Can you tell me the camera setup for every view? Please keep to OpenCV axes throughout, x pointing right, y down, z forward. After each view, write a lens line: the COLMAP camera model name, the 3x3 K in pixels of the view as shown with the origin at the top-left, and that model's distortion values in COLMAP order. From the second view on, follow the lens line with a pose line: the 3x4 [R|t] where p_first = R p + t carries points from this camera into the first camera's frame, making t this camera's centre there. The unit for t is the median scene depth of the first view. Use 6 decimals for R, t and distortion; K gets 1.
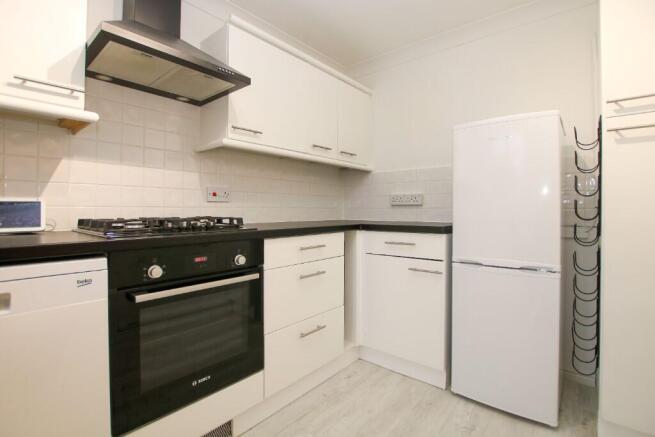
lens RADIAL K [[310.7, 0, 327.1], [0, 310.7, 213.5], [0, 0, 1]] dist [-0.022968, 0.000133]
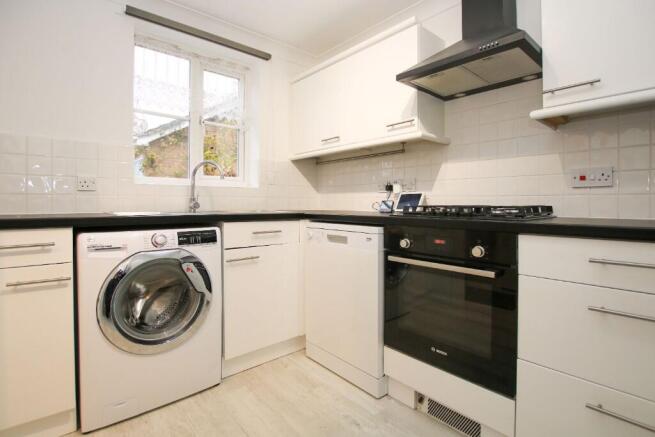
lens RADIAL K [[326.3, 0, 326.7], [0, 326.3, 204.3], [0, 0, 1]] dist [-0.001128, -0.000088]
pose [[-0.147261, 0.007334, -0.989070, 0.599282], [-0.014172, 0.999854, 0.009524, 0.005555], [0.988996, 0.015420, -0.147136, 0.565293]]
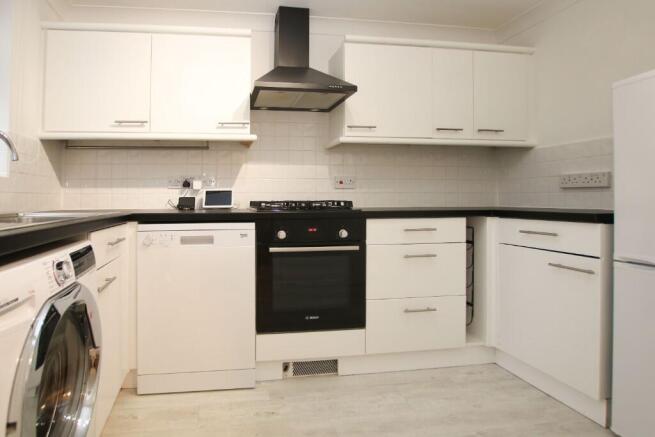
lens RADIAL K [[336.5, 0, 254.0], [0, 336.5, 196.8], [0, 0, 1]] dist [-0.000367, 0.000214]
pose [[0.731887, -0.003693, -0.681416, 0.322009], [-0.004725, 0.999934, -0.010494, 0.011489], [0.681409, 0.010900, 0.731821, -0.217277]]
